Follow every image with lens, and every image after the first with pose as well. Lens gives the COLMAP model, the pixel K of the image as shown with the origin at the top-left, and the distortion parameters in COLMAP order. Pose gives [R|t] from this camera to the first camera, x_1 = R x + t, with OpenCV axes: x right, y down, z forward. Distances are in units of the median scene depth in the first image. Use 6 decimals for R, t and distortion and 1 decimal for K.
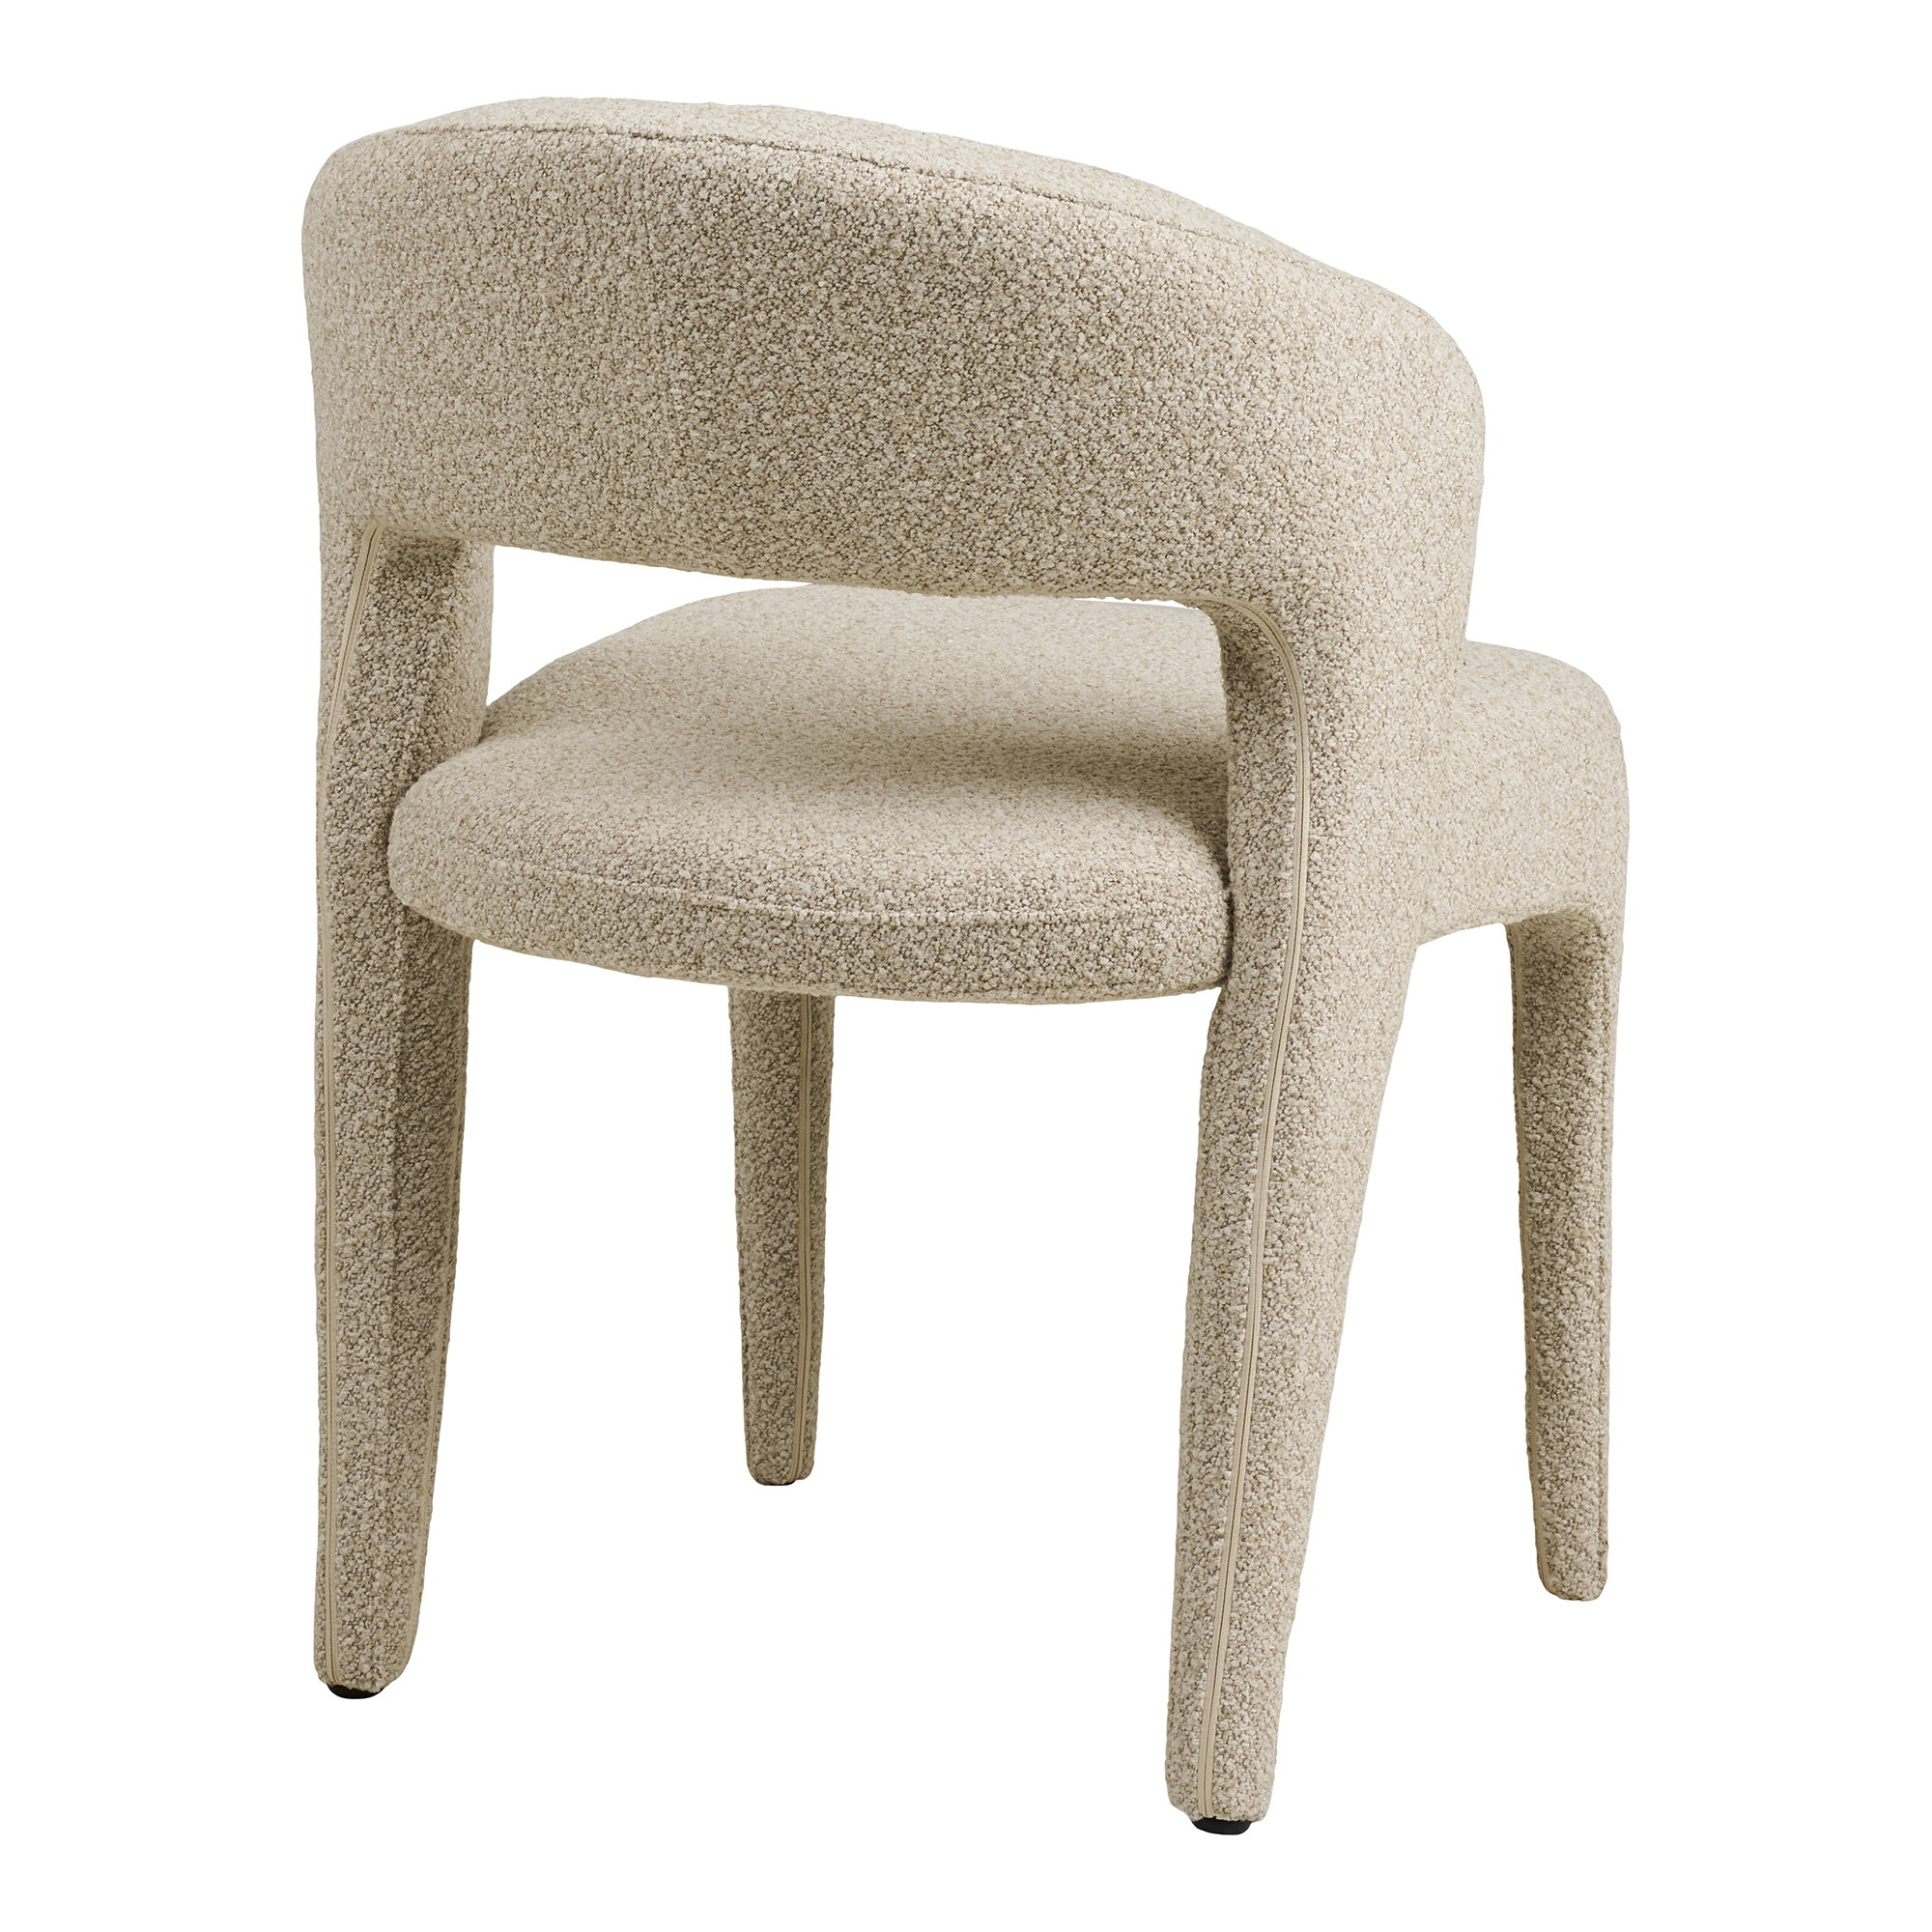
lens RADIAL K [[8470.9, 0, 966.0], [0, 8470.9, 966.0], [0, 0, 1]] dist [0.271820, -4.811899]
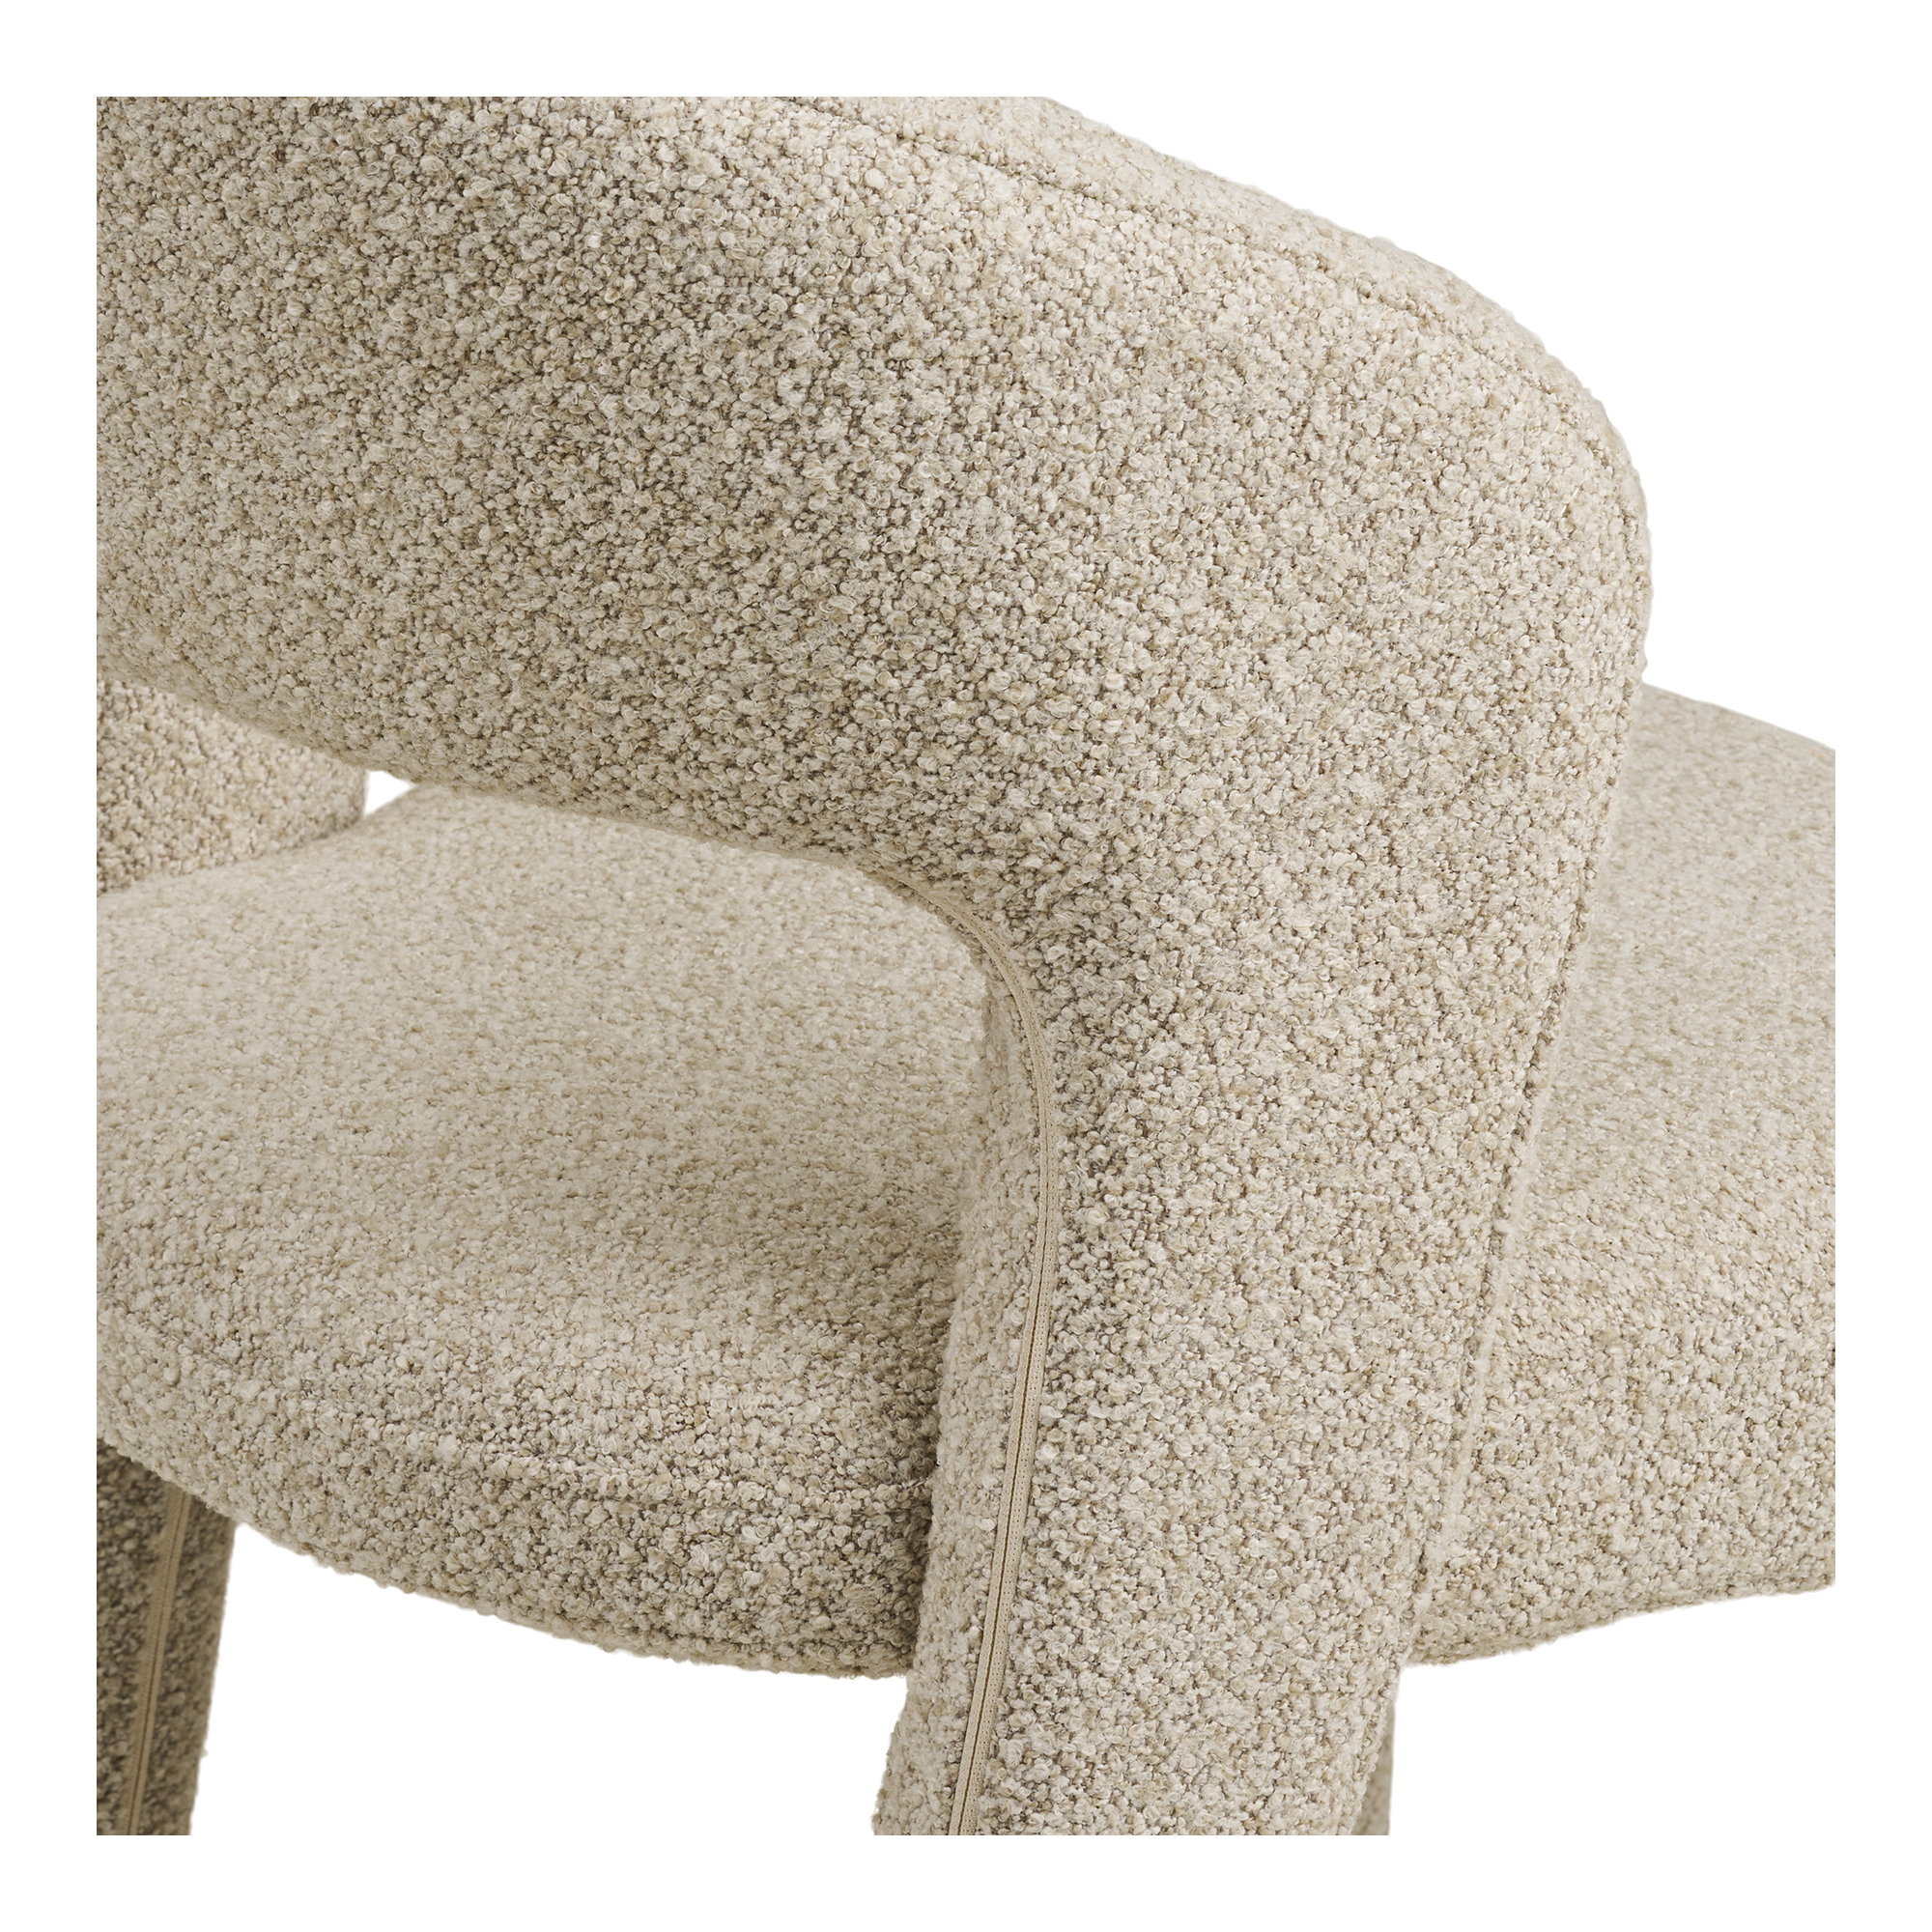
lens RADIAL K [[8470.9, 0, 966.0], [0, 8470.9, 966.0], [0, 0, 1]] dist [0.271820, -4.811899]
pose [[0.837641, 0.160542, -0.522096, 0.275474], [-0.118264, 0.986464, 0.113593, -0.091424], [0.533265, -0.033405, 0.845288, 0.618619]]
